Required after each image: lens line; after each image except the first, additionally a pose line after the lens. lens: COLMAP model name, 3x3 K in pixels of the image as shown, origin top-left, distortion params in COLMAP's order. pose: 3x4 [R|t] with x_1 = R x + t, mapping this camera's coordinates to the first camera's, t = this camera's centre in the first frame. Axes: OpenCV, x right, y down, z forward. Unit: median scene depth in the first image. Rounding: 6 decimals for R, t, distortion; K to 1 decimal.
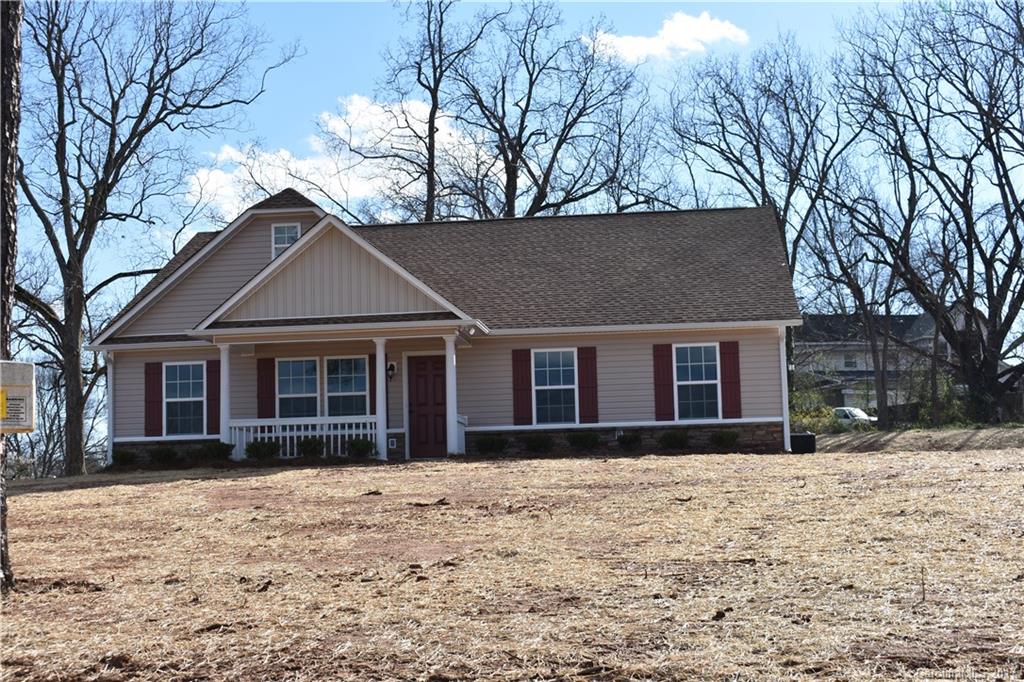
lens RADIAL K [[1556.3, 0, 512.0], [0, 1556.3, 341.0], [0, 0, 1]] dist [0.011416, 0.012527]
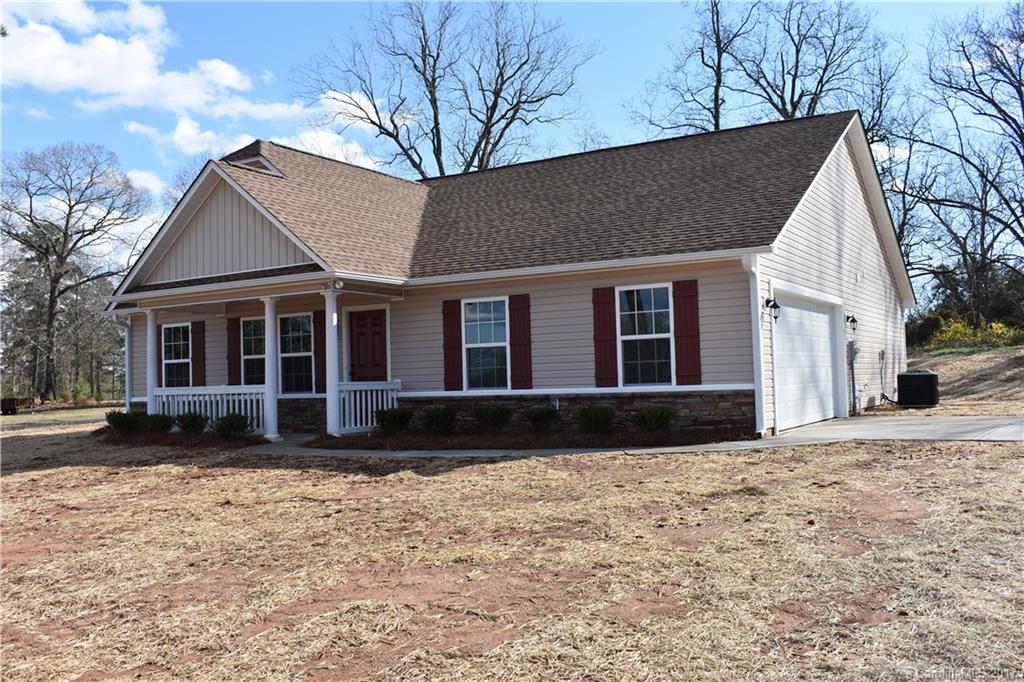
lens RADIAL K [[944.0, 0, 512.0], [0, 944.0, 341.0], [0, 0, 1]] dist [-0.055567, 0.007240]
pose [[0.913984, -0.019694, -0.405273, 0.243404], [0.051321, 0.996411, 0.067321, -0.005239], [0.402492, -0.082330, 0.911714, 0.554484]]
